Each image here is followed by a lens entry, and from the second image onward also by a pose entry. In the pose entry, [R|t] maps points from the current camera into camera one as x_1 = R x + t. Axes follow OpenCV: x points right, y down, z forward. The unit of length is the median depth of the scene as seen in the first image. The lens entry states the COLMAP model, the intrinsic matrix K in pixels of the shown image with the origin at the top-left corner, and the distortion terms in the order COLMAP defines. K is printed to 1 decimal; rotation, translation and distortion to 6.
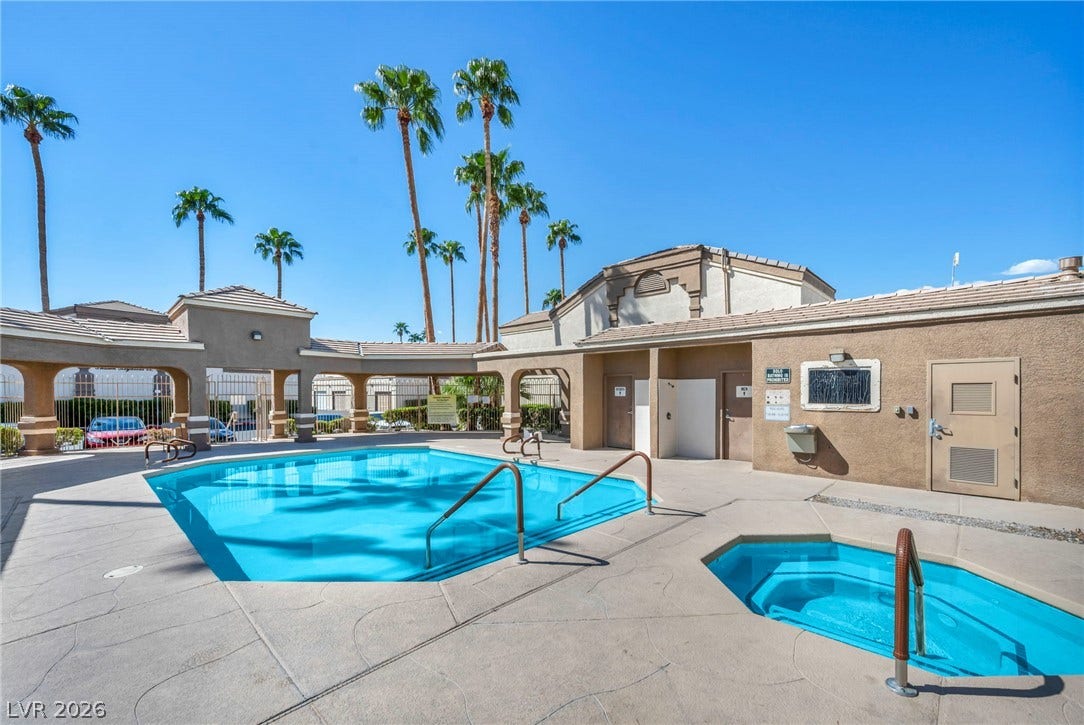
lens RADIAL K [[444.0, 0, 541.6], [0, 444.0, 390.6], [0, 0, 1]] dist [-0.002094, -0.000411]
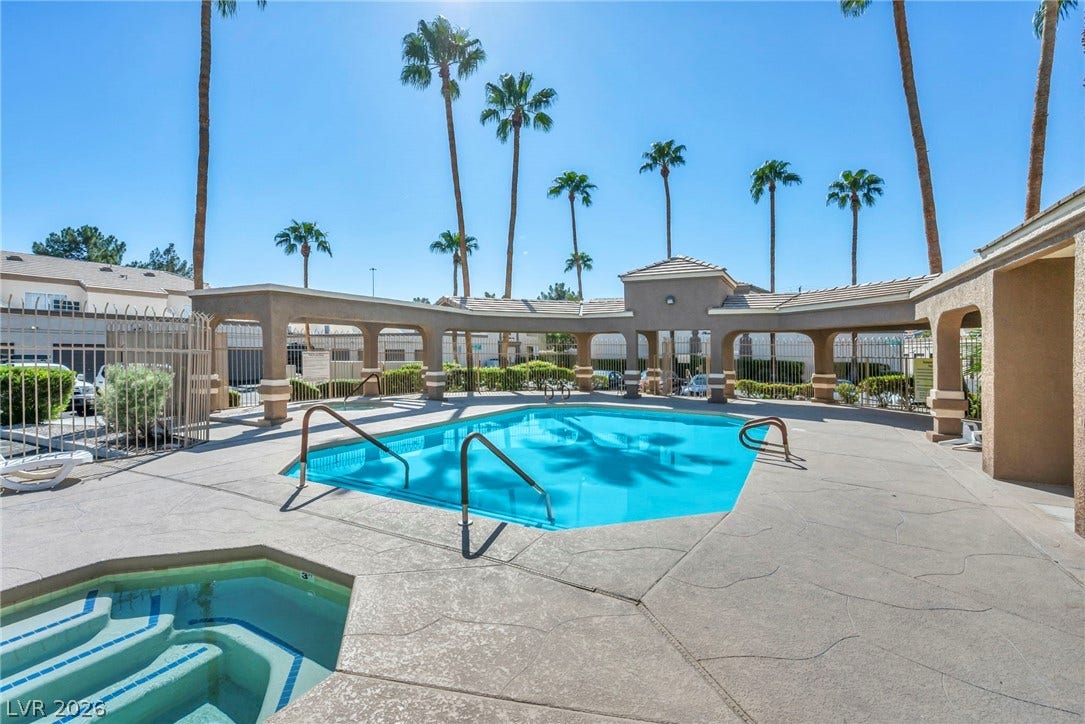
lens RADIAL K [[476.0, 0, 542.8], [0, 476.0, 350.2], [0, 0, 1]] dist [0.000069, 0.000011]
pose [[0.270778, 0.002447, -0.962639, 0.218197], [-0.007887, 0.999969, 0.000324, 0.001363], [0.962609, 0.007504, 0.270789, 0.201725]]
